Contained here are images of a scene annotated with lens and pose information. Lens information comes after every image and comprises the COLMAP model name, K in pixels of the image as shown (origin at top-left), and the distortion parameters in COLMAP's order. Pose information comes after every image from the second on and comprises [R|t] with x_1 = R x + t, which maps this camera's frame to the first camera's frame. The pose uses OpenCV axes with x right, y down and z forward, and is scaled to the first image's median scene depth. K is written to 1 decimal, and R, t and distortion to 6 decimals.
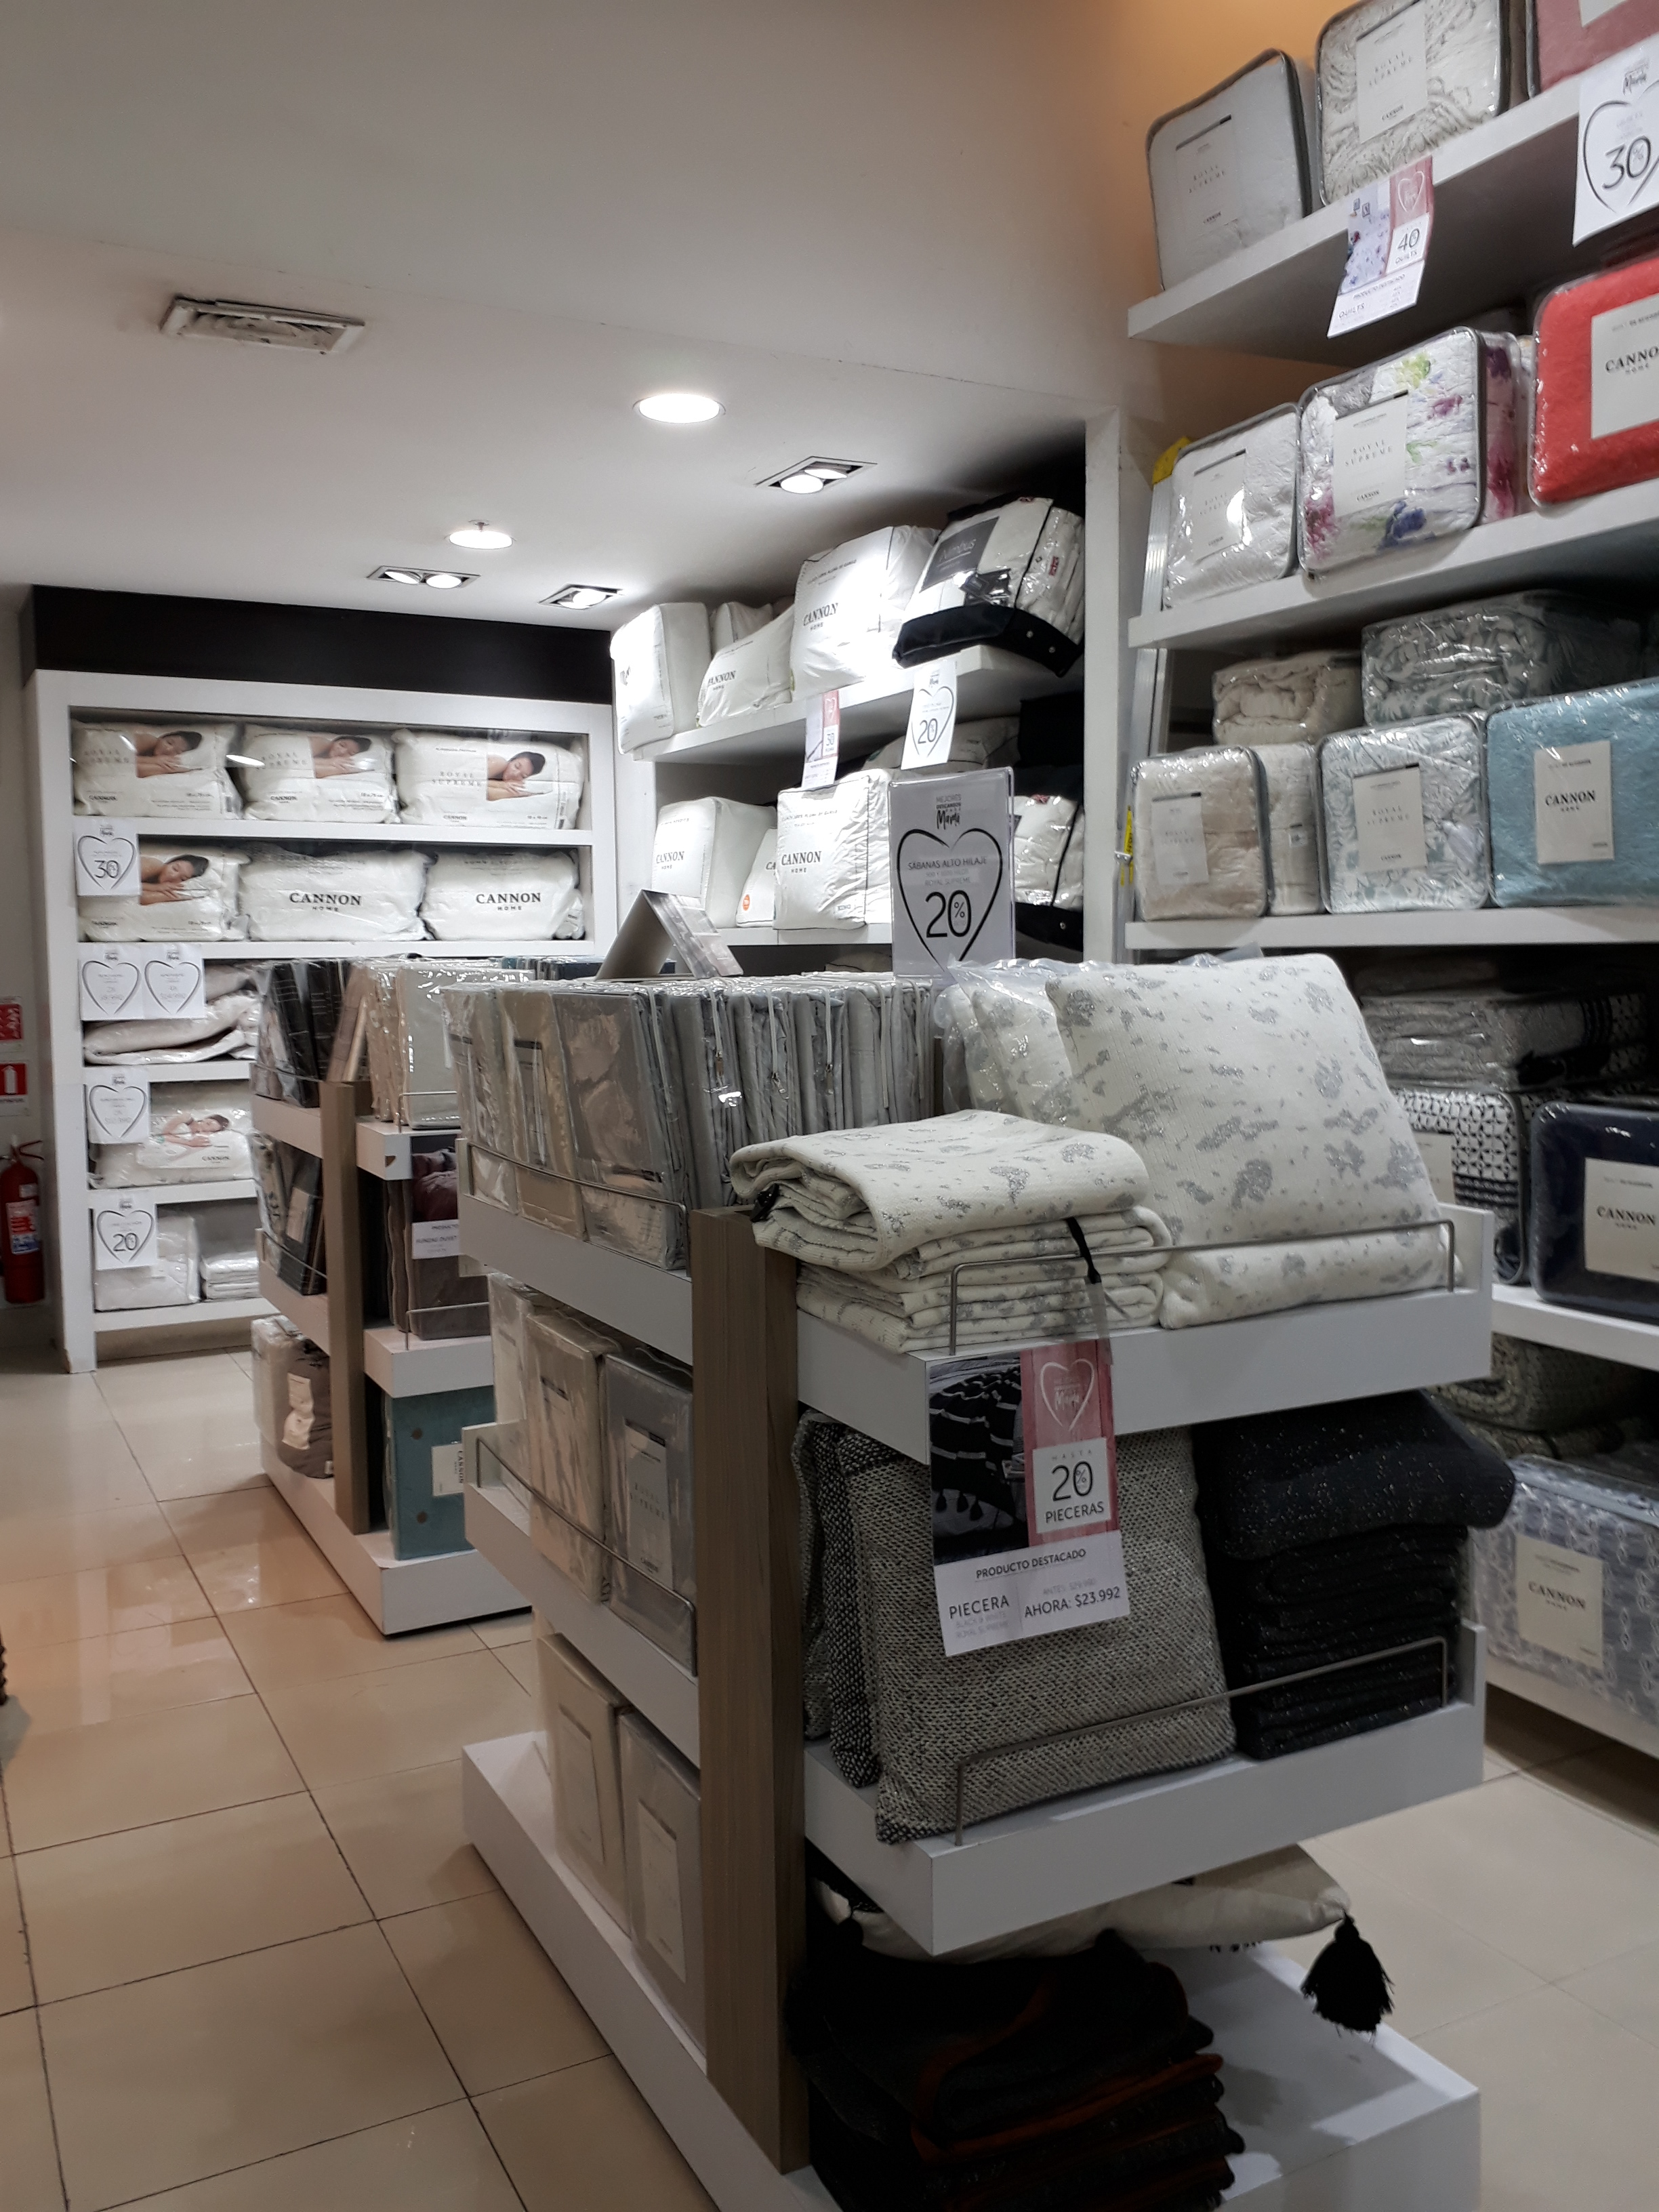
lens RADIAL K [[1791.8, 0, 829.5], [0, 1791.8, 1106.0], [0, 0, 1]] dist [0.001912, -0.000270]
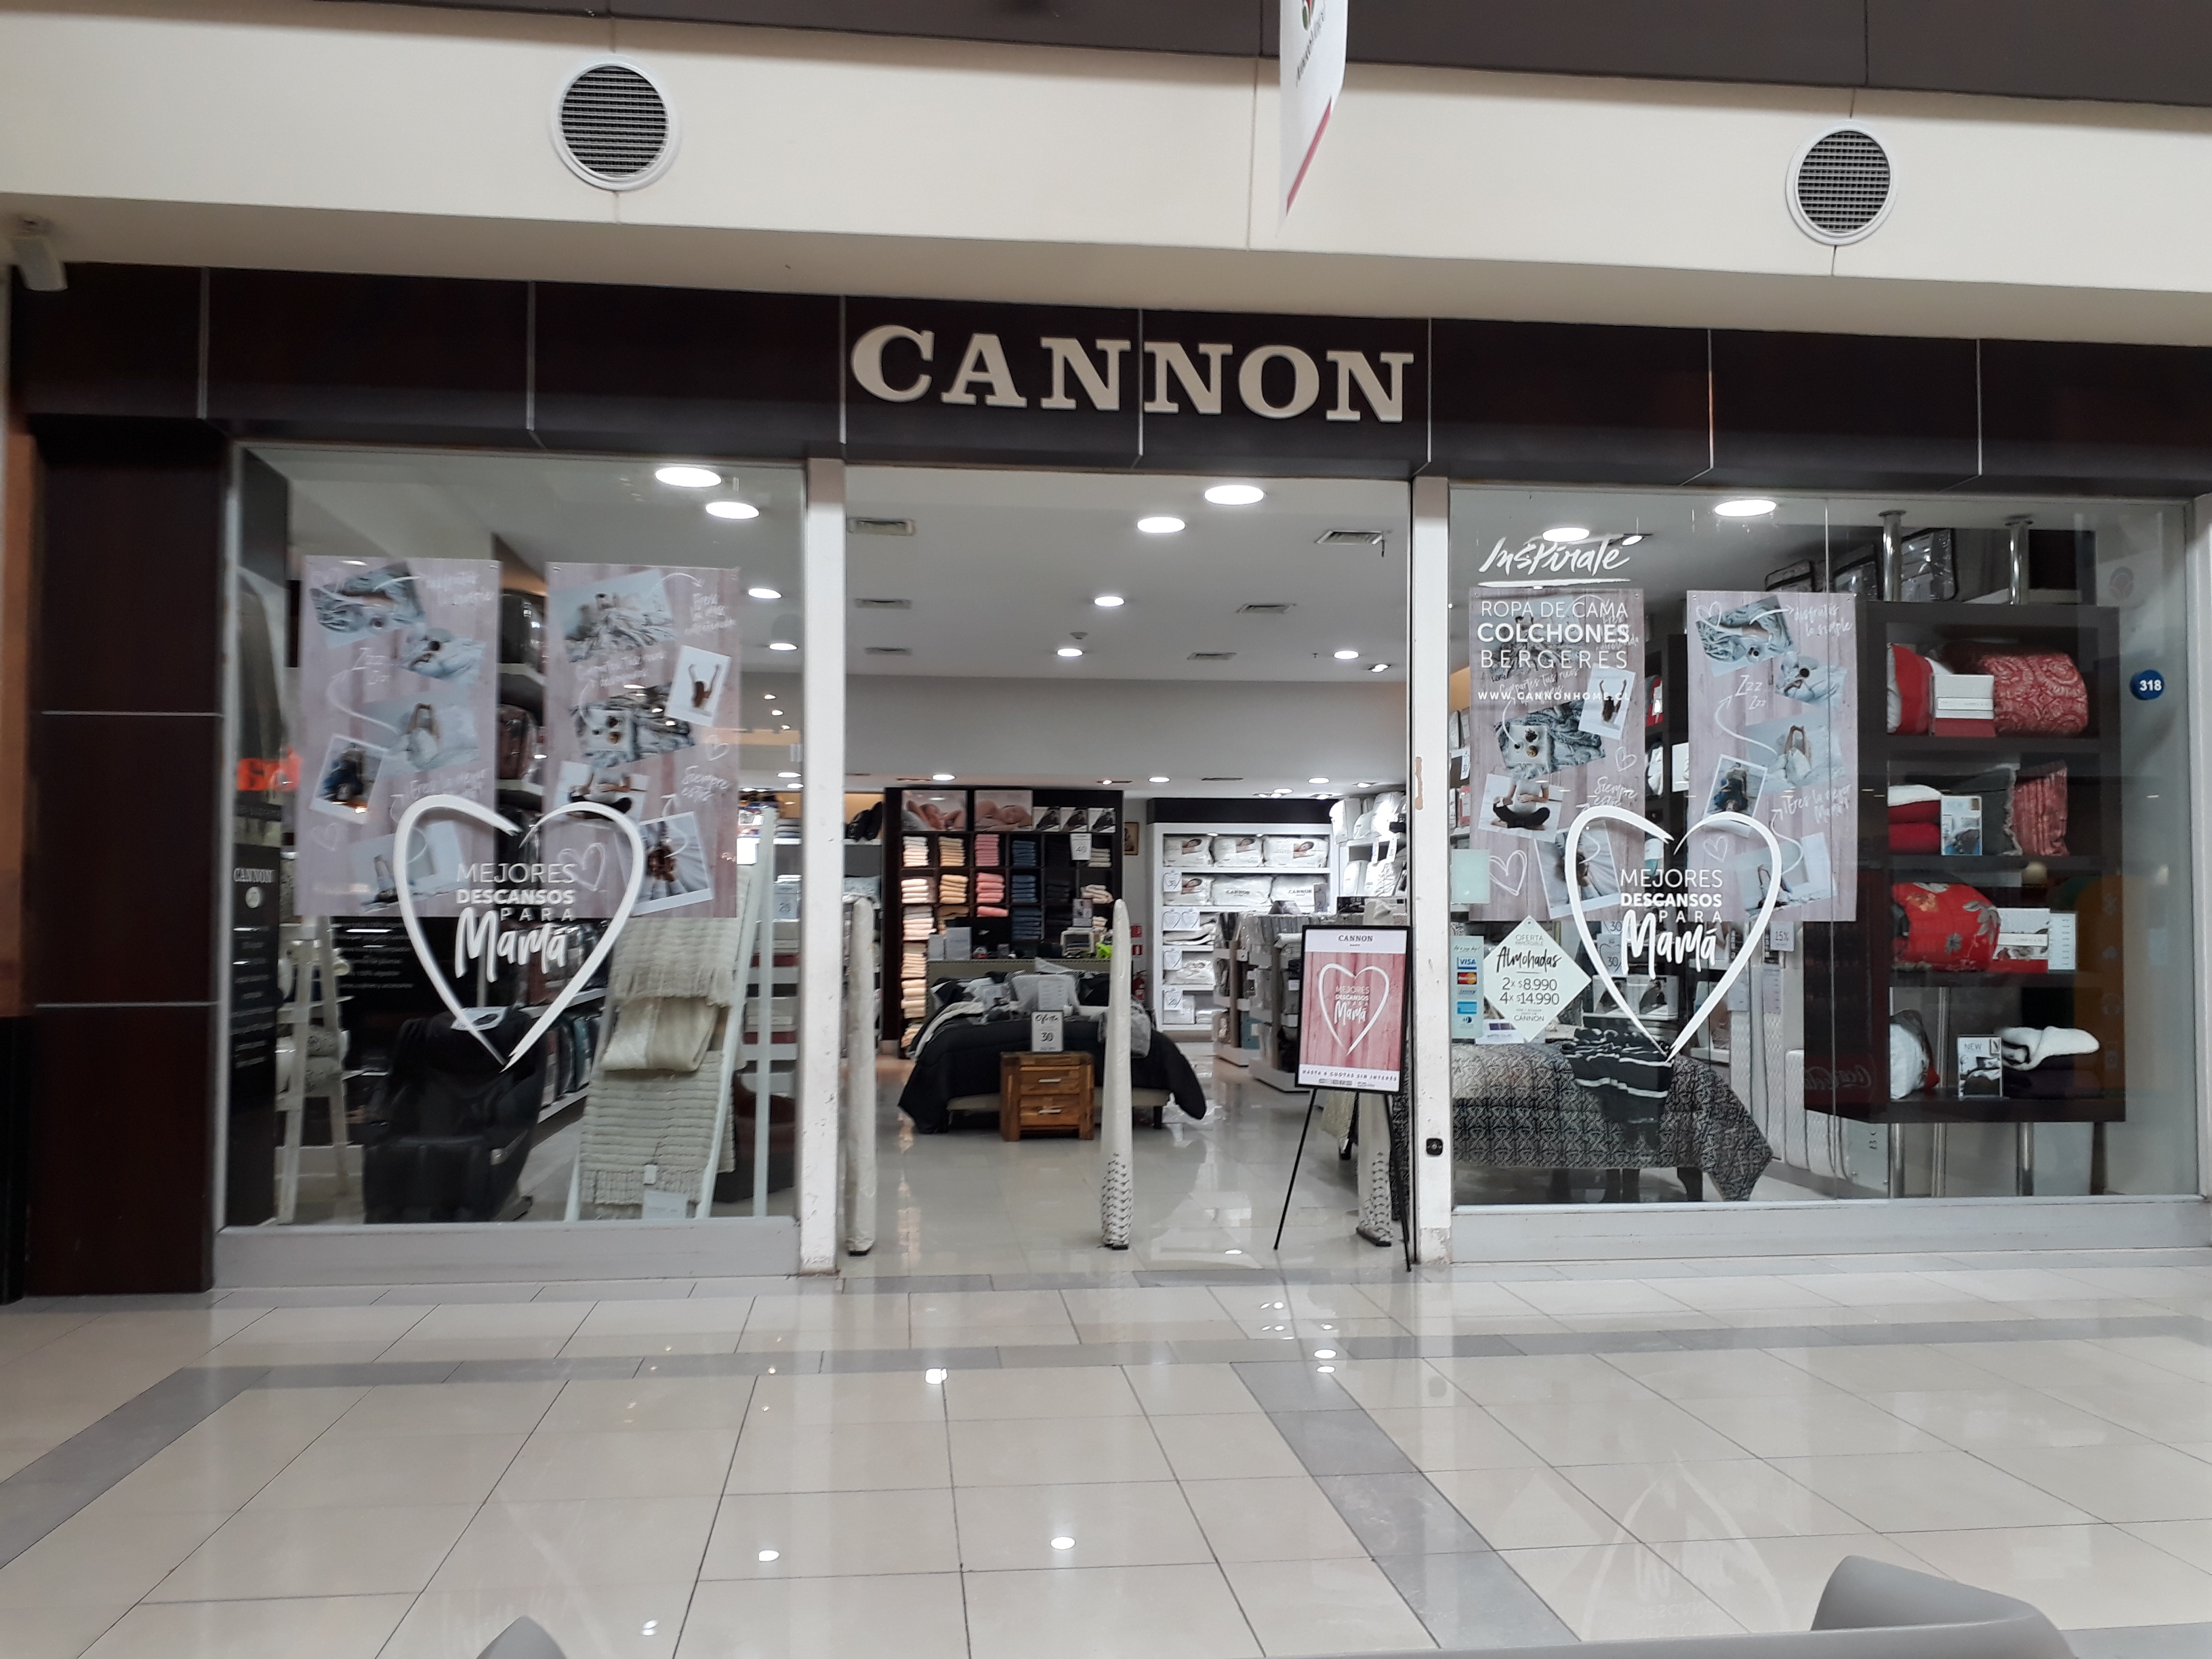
lens RADIAL K [[1791.8, 0, 1106.0], [0, 1791.8, 829.5], [0, 0, 1]] dist [0.001912, -0.000270]
pose [[0.932272, -0.007098, -0.361690, 0.629268], [-0.039693, 0.991764, -0.121773, 0.162547], [0.359575, 0.127882, 0.924312, -1.964360]]
